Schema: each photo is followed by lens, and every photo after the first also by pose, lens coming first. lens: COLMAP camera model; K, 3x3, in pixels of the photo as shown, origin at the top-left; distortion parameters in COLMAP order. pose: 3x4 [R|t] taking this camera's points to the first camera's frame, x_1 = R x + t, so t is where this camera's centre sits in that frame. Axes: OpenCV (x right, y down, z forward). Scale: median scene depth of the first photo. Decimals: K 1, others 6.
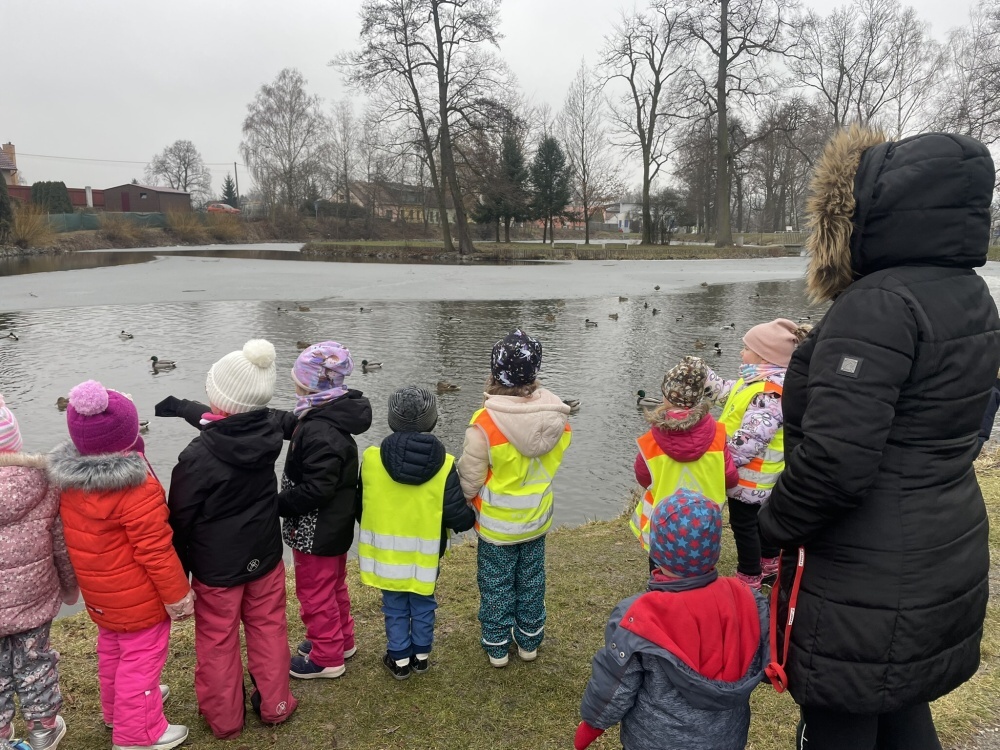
lens RADIAL K [[757.1, 0, 495.9], [0, 757.1, 377.1], [0, 0, 1]] dist [0.078724, -0.100596]
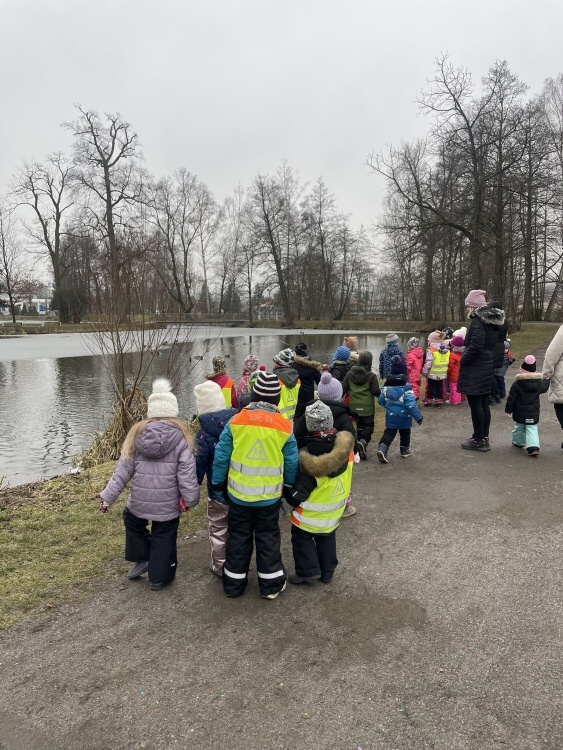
lens RADIAL K [[567.9, 0, 279.3], [0, 567.9, 376.4], [0, 0, 1]] dist [0.078724, -0.100596]
pose [[0.797760, -0.078091, 0.597897, -0.145245], [0.124027, 0.991627, -0.035970, 0.014515], [-0.590081, 0.102851, 0.800766, -0.090042]]
